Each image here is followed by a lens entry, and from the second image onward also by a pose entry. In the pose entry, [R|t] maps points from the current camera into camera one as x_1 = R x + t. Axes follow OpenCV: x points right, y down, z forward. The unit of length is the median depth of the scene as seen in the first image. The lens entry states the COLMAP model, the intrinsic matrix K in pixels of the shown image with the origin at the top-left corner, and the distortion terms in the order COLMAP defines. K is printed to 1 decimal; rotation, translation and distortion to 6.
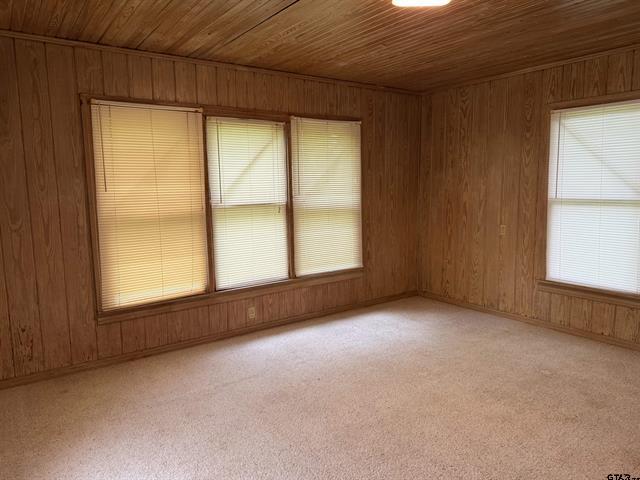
lens RADIAL K [[454.0, 0, 318.0], [0, 454.0, 242.4], [0, 0, 1]] dist [0.044194, -0.062074]
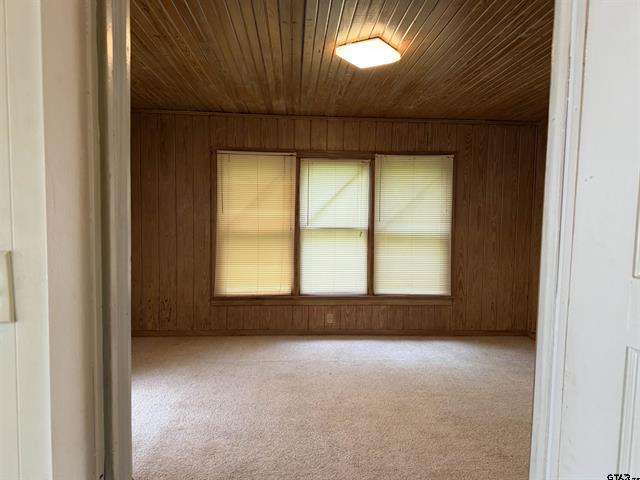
lens RADIAL K [[454.0, 0, 318.0], [0, 454.0, 242.4], [0, 0, 1]] dist [0.044194, -0.062074]
pose [[0.847390, 0.060353, -0.527529, 0.458670], [-0.097002, 0.994395, -0.042052, 0.009990], [0.522035, 0.086806, 0.848495, -0.042673]]
